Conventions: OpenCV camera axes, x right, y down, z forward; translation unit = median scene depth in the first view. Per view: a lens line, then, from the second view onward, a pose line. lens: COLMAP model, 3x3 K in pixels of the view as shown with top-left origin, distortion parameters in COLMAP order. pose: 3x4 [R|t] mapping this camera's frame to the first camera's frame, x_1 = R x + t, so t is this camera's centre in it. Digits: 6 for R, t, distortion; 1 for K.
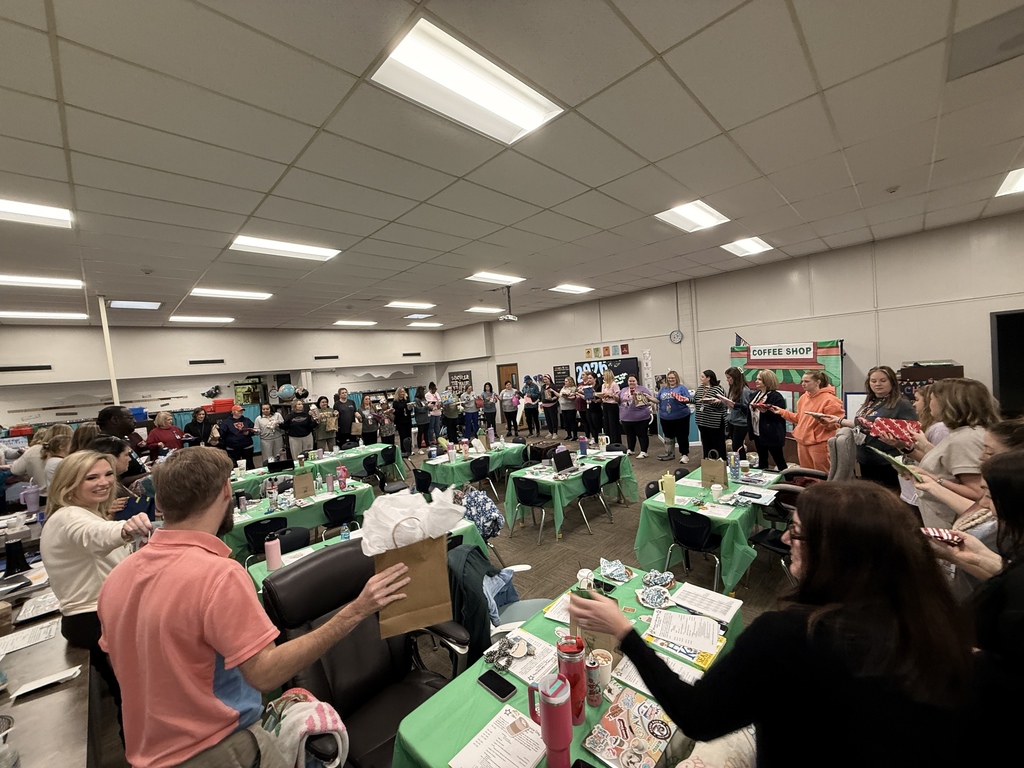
lens RADIAL K [[407.2, 0, 514.1], [0, 407.2, 386.0], [0, 0, 1]] dist [-0.000097, -0.000017]
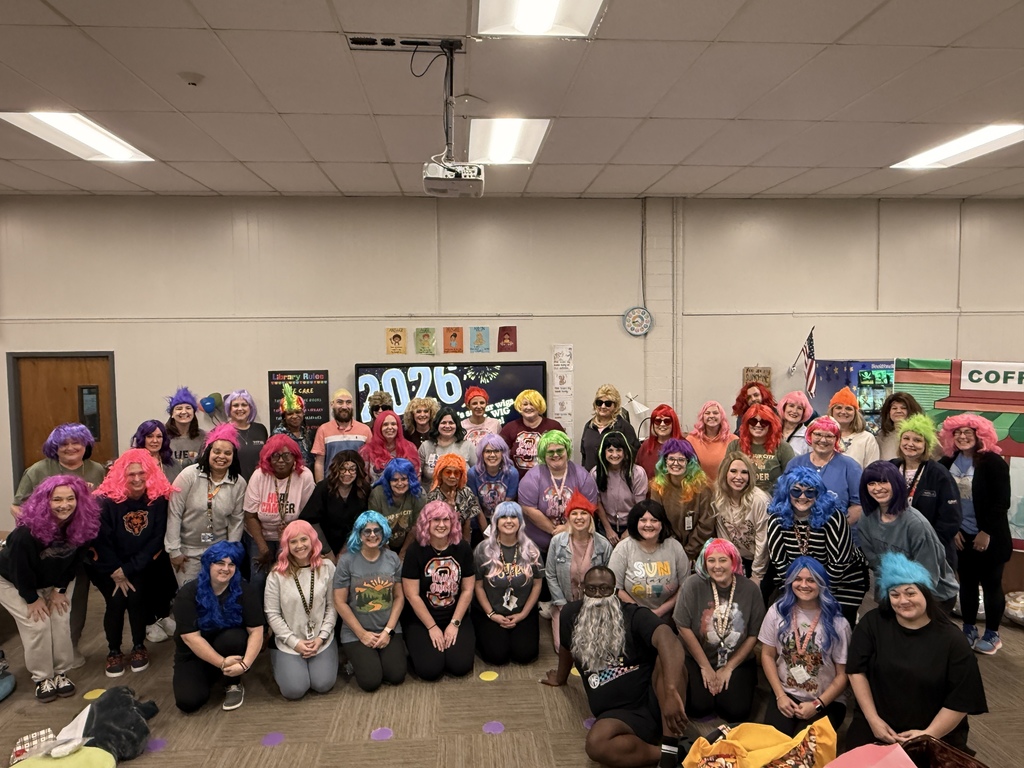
lens RADIAL K [[712.8, 0, 513.8], [0, 712.8, 384.2], [0, 0, 1]] dist [0.003874, 0.000582]
pose [[0.657602, 0.024596, 0.752964, -0.235573], [-0.010487, 0.999669, -0.023495, -0.029027], [-0.753292, 0.007554, 0.657643, 0.525333]]
